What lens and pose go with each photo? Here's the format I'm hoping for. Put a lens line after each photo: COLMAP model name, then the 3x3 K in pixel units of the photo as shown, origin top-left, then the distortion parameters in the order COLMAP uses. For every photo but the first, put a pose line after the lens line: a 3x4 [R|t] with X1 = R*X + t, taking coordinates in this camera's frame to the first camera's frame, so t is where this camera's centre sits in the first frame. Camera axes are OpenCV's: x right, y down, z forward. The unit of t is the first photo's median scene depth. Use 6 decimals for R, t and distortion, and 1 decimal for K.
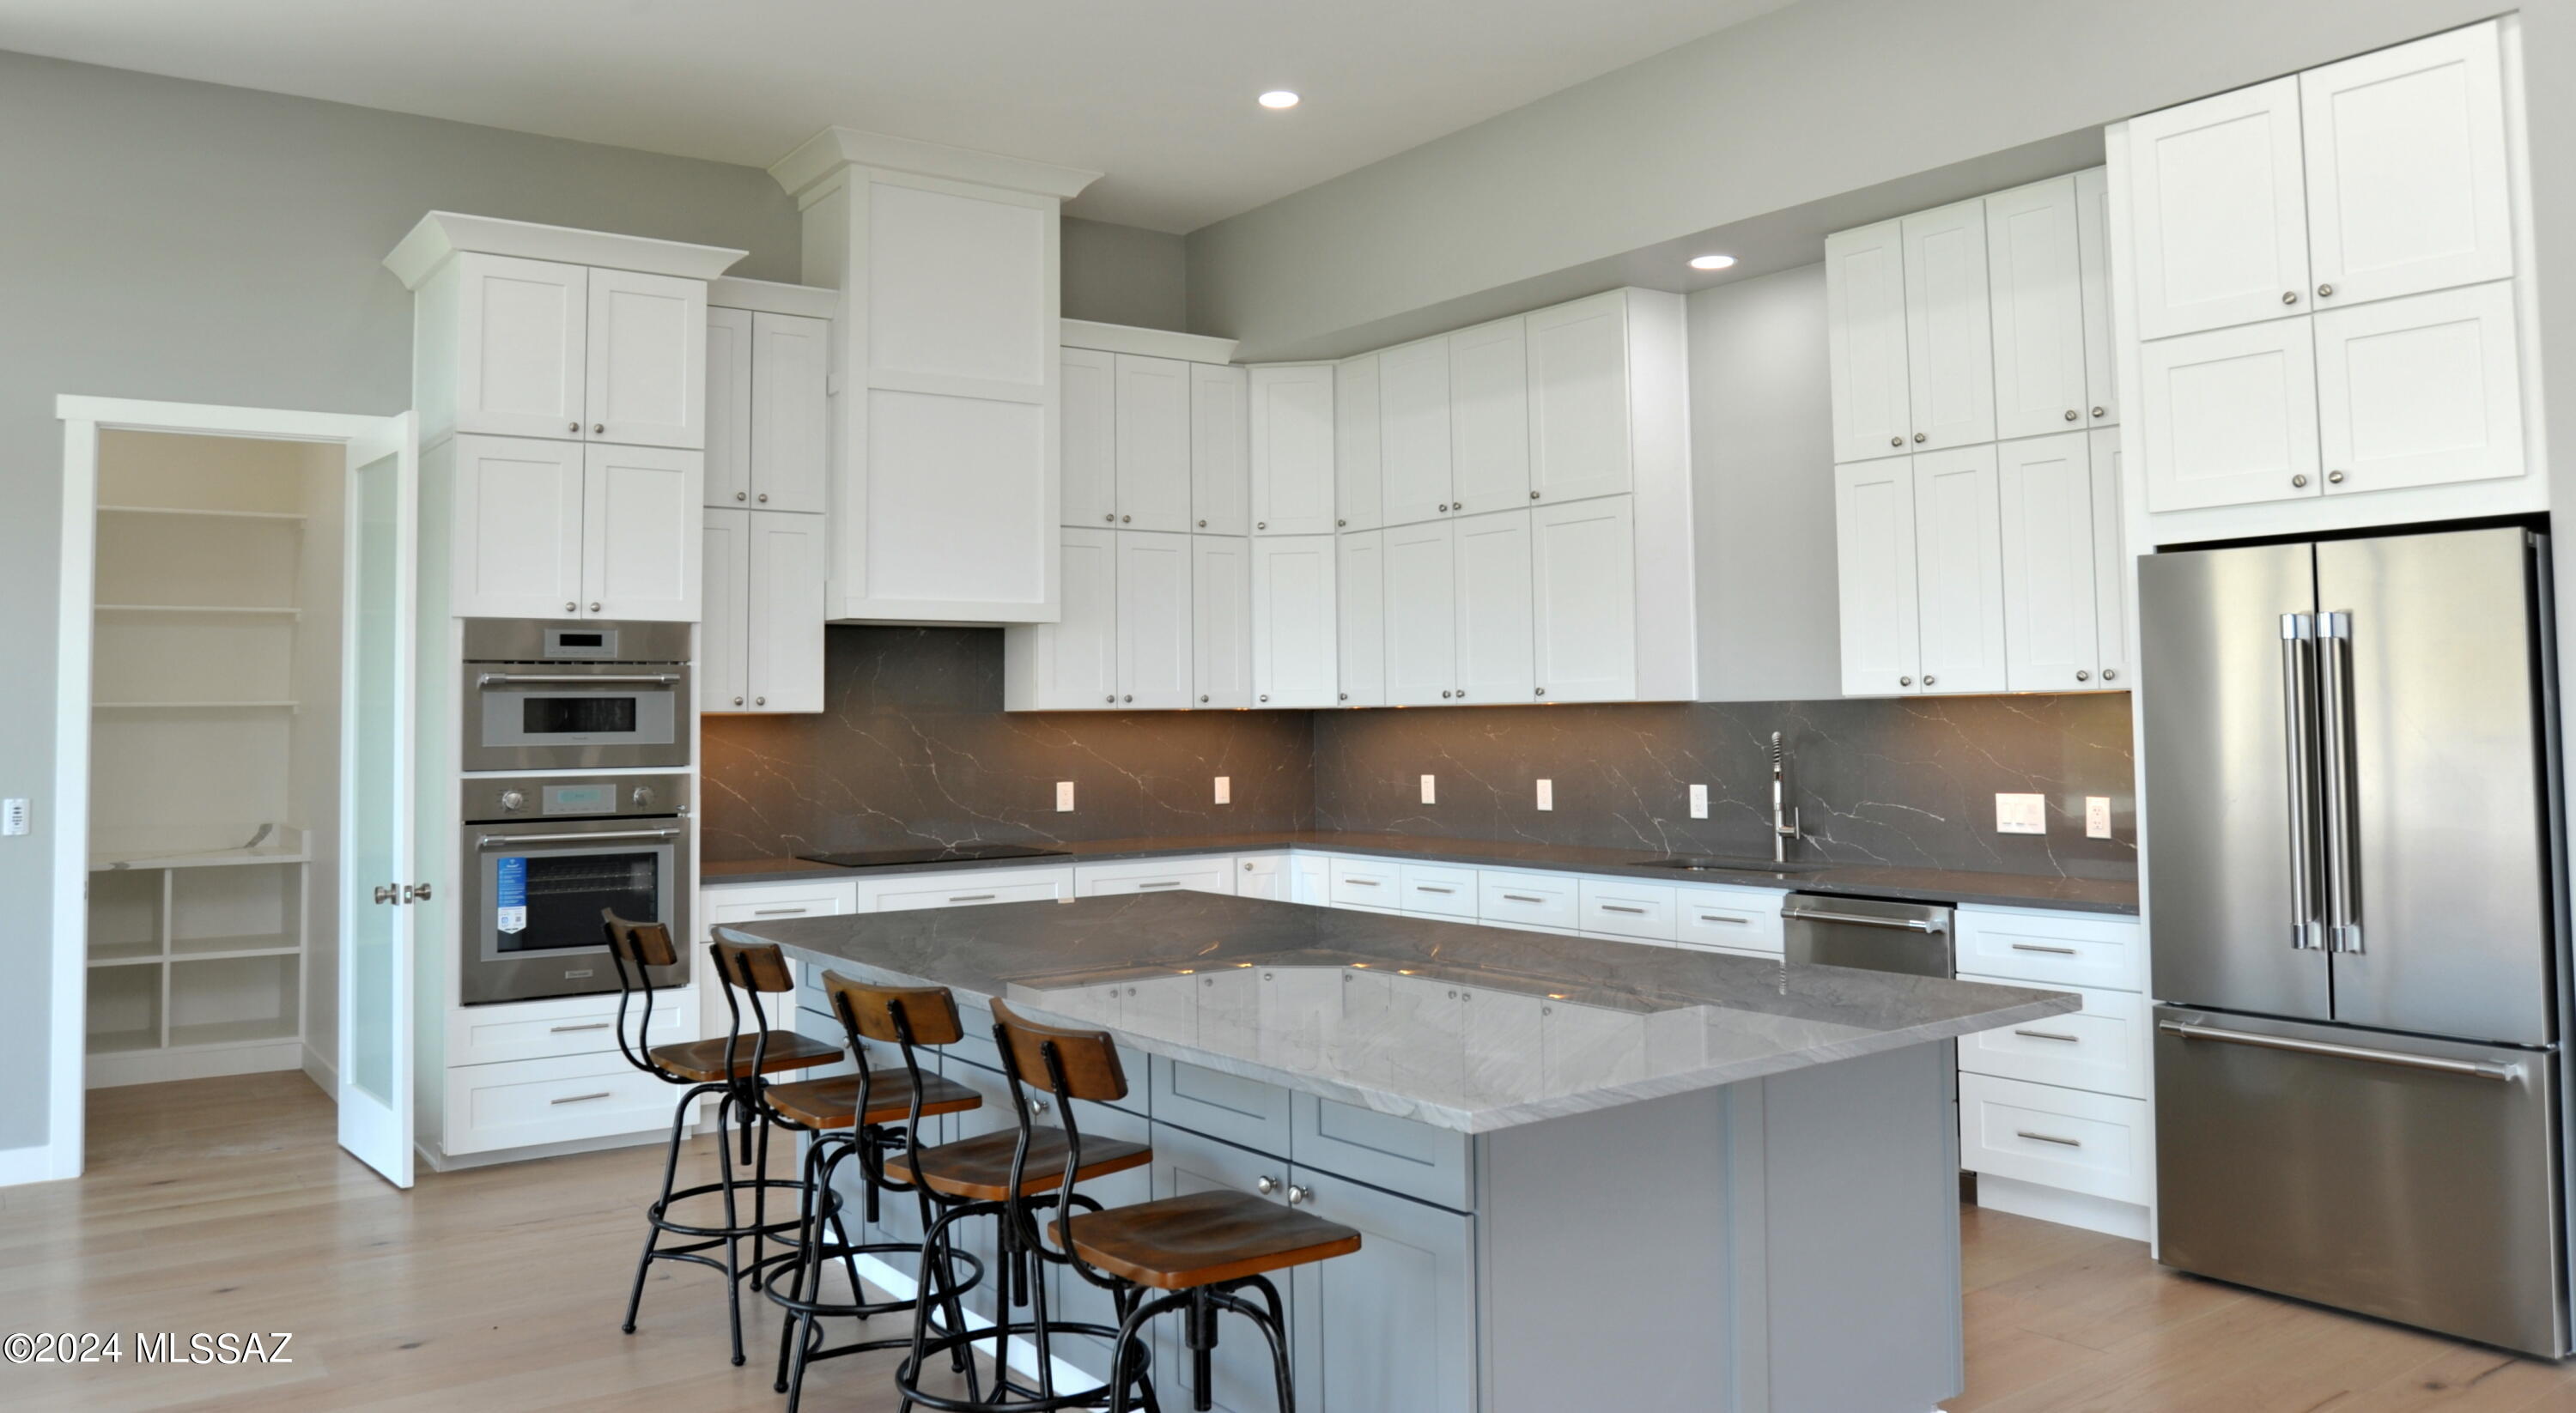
lens RADIAL K [[1931.4, 0, 1283.6], [0, 1931.4, 597.9], [0, 0, 1]] dist [-0.115812, 0.003095]
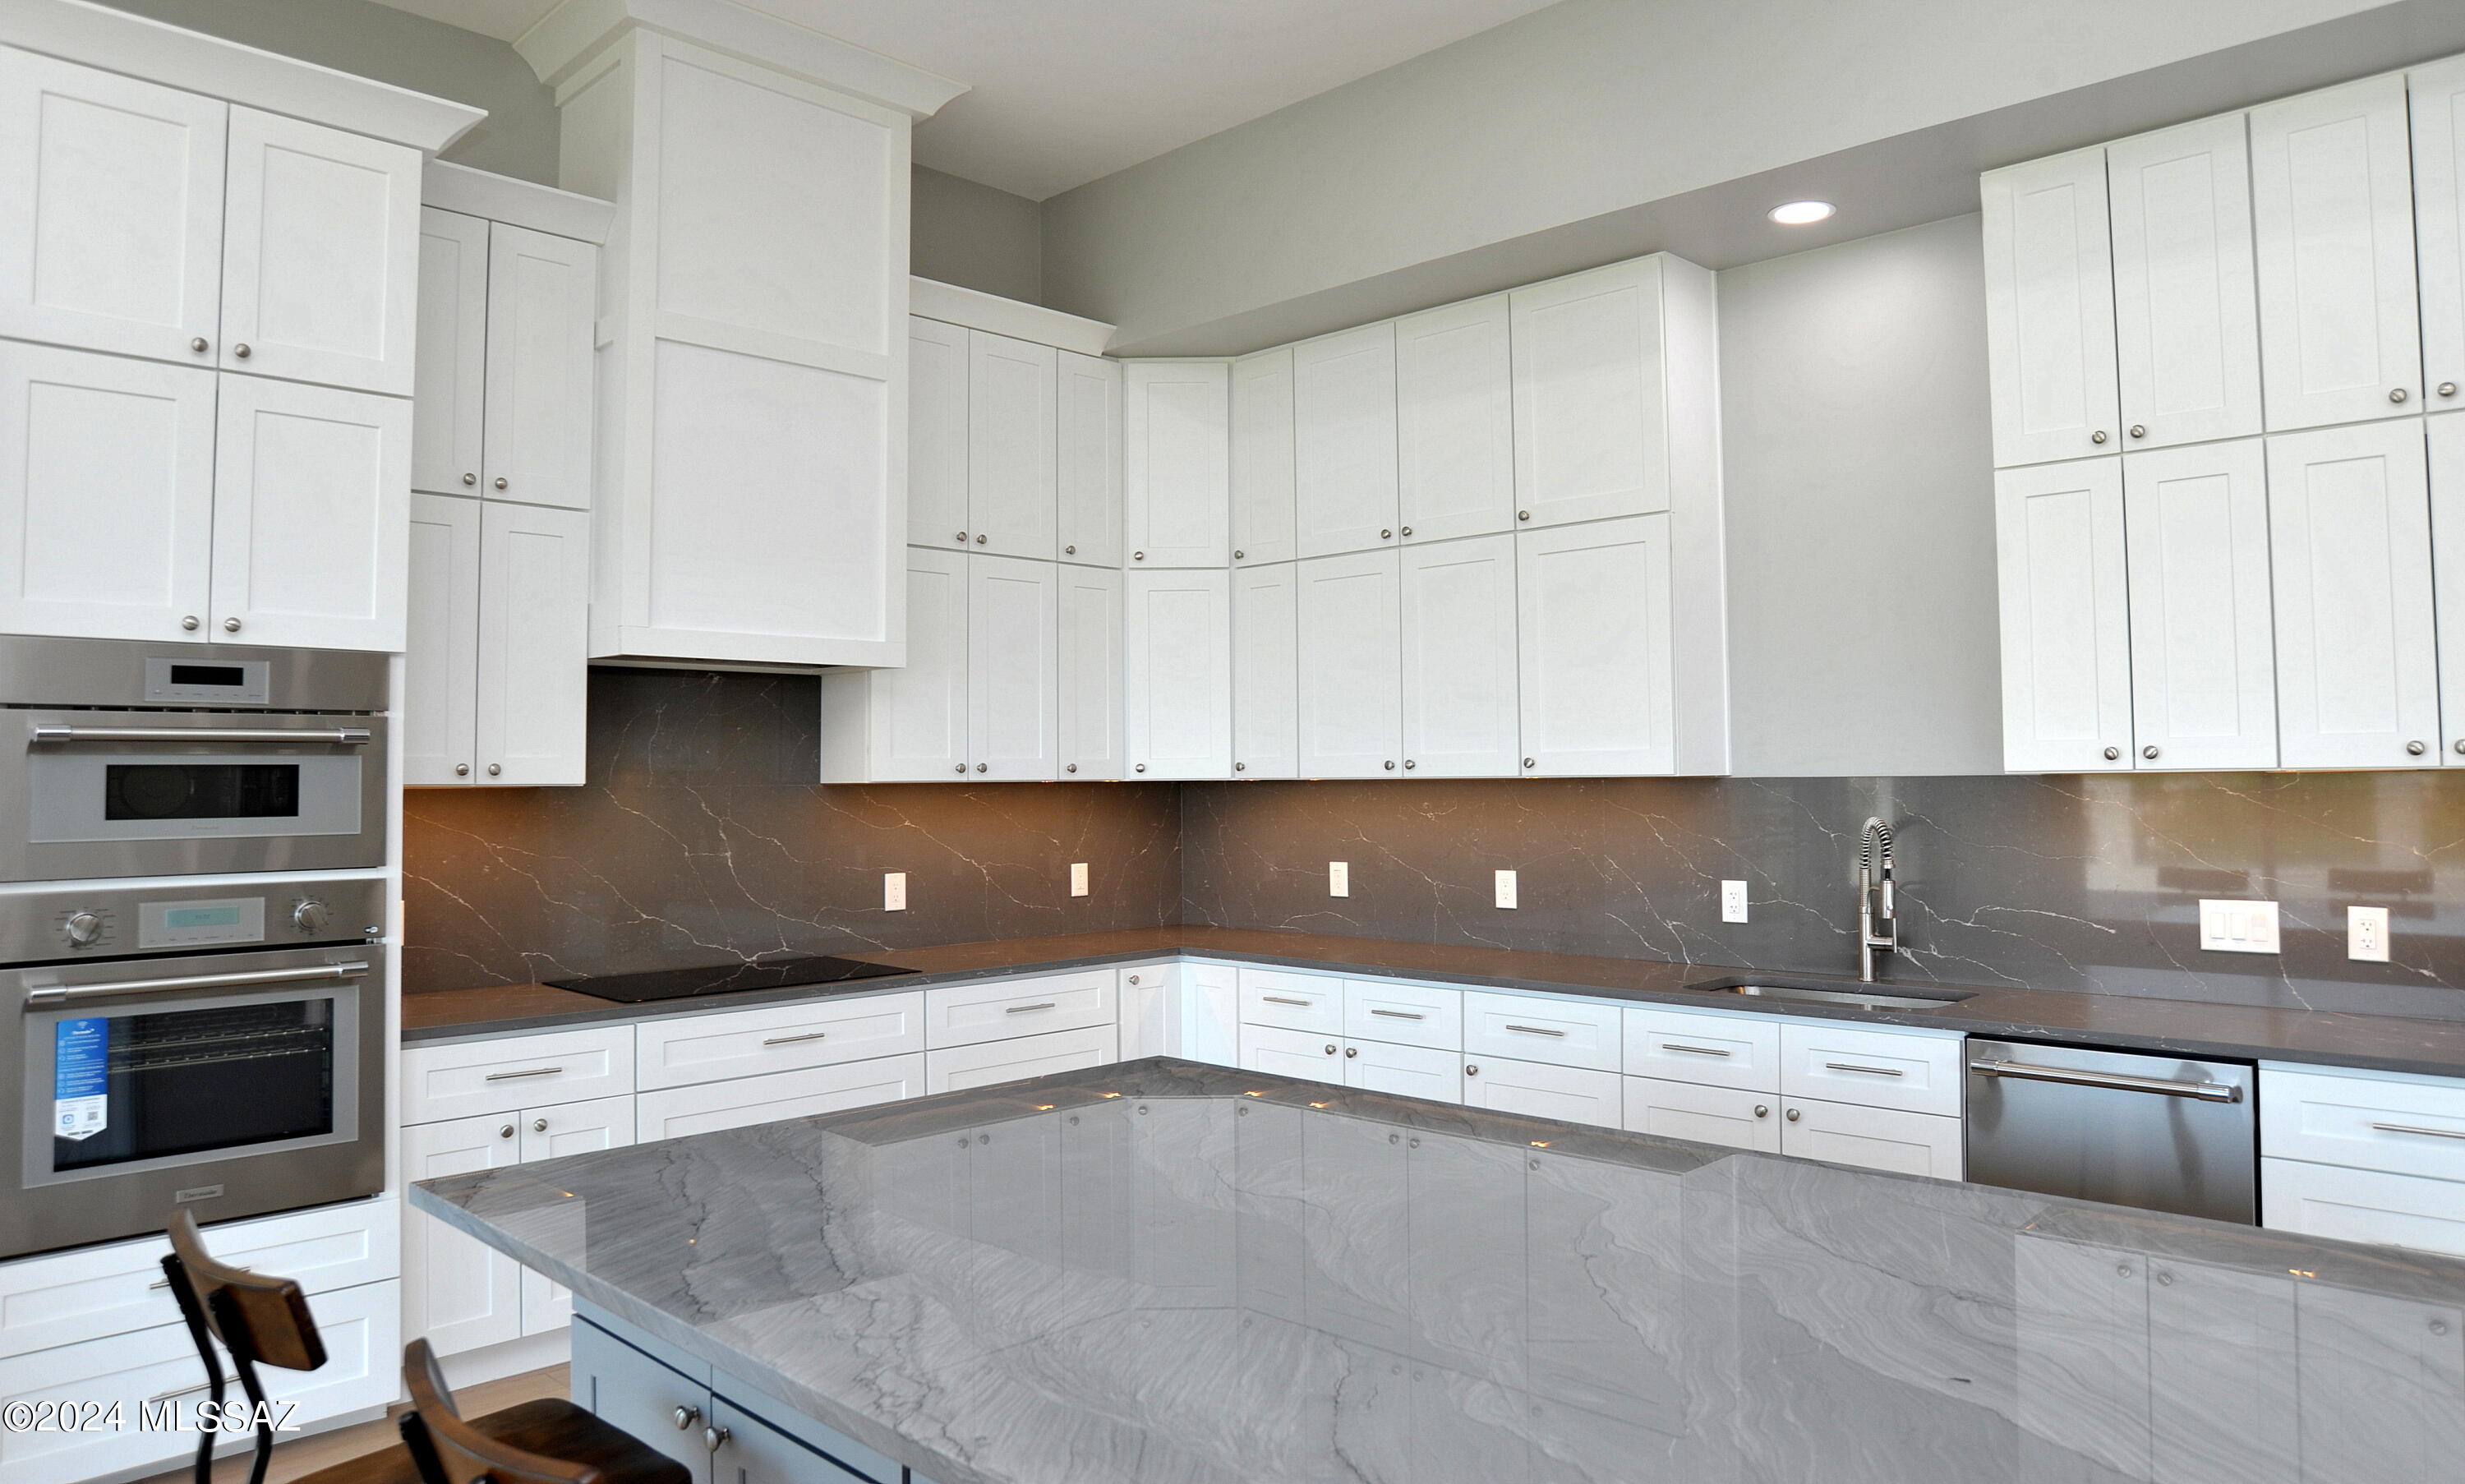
lens RADIAL K [[1656.2, 0, 1230.7], [0, 1656.2, 700.1], [0, 0, 1]] dist [-0.095154, 0.050501]
pose [[0.985629, 0.012434, 0.168464, -0.109289], [-0.014719, 0.999816, 0.012323, 0.017237], [-0.168280, -0.014625, 0.985631, 0.371060]]
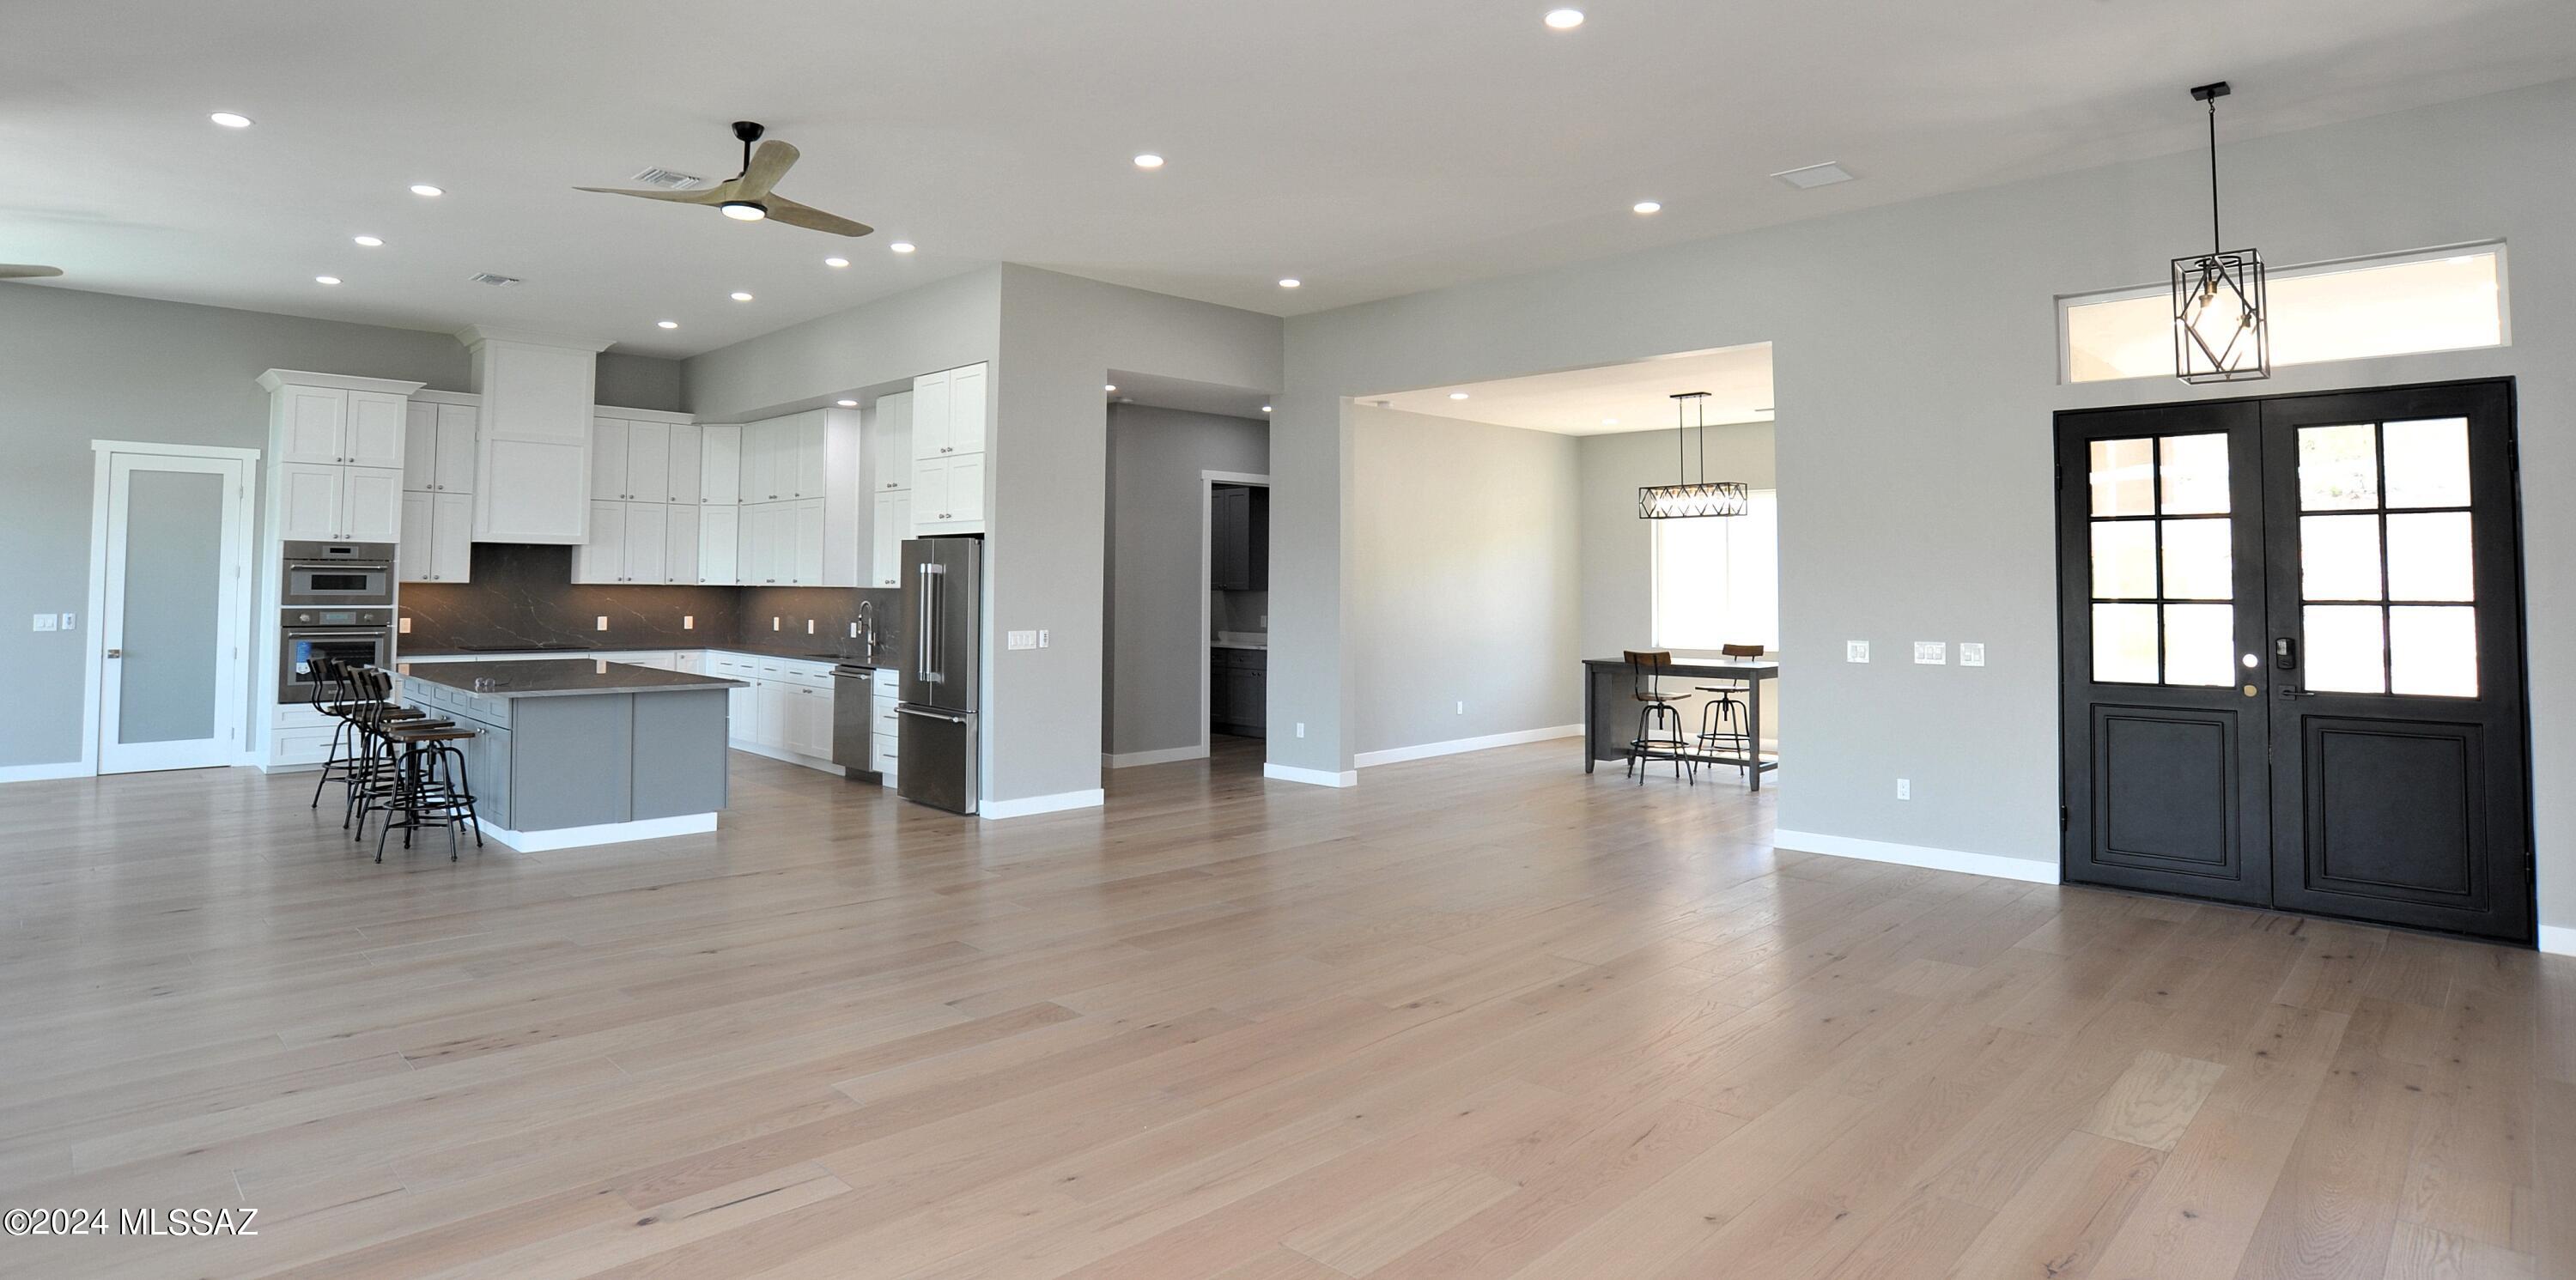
lens RADIAL K [[1374.5, 0, 1288.2], [0, 1374.5, 514.3], [0, 0, 1]] dist [-0.064333, 0.000075]
pose [[0.988915, 0.028448, 0.145733, 0.502677], [-0.029761, 0.999534, 0.006837, -0.062905], [-0.145470, -0.011098, 0.989300, -0.729892]]
